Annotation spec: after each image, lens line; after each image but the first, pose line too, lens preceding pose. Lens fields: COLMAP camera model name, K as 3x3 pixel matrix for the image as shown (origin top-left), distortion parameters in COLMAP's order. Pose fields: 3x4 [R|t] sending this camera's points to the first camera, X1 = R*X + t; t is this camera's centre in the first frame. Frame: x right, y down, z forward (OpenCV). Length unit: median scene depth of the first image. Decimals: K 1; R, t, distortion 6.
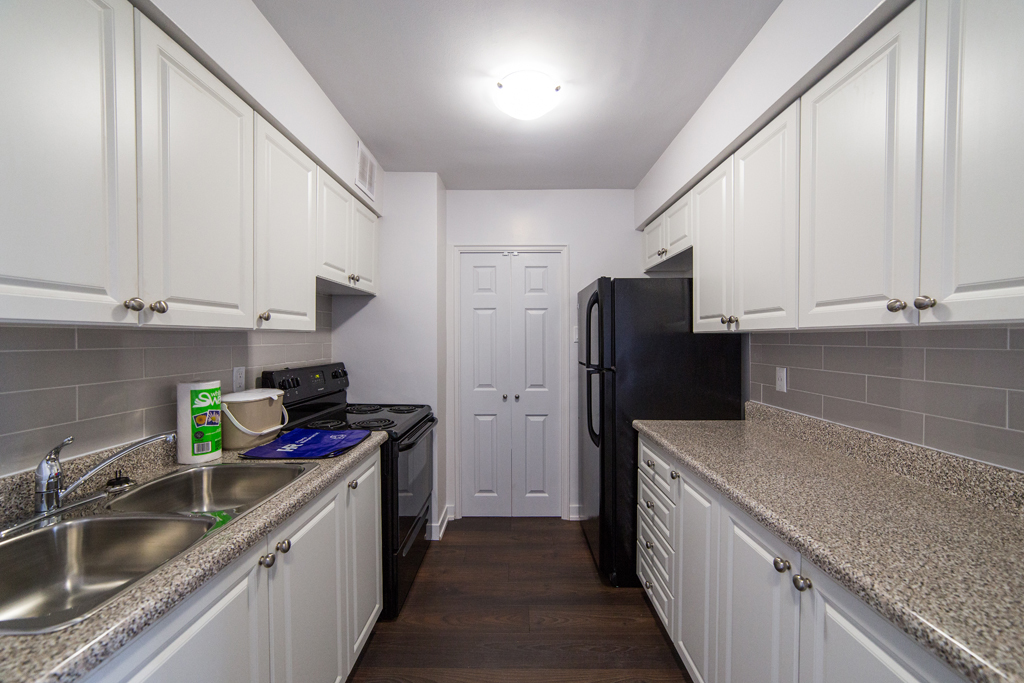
lens RADIAL K [[399.0, 0, 513.3], [0, 399.0, 343.3], [0, 0, 1]] dist [-0.012410, 0.001085]
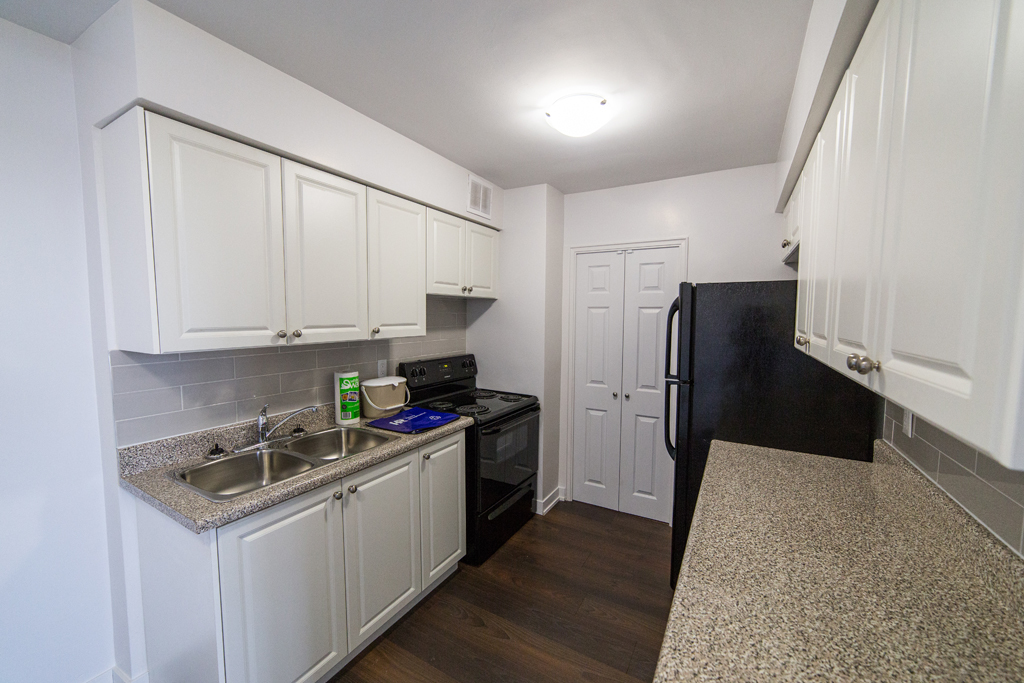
lens RADIAL K [[399.0, 0, 507.2], [0, 399.0, 344.5], [0, 0, 1]] dist [-0.012410, 0.001085]
pose [[0.867048, 0.042962, -0.496369, 0.383760], [-0.012202, 0.997807, 0.065049, -0.089114], [0.498075, -0.050345, 0.865671, -0.010951]]
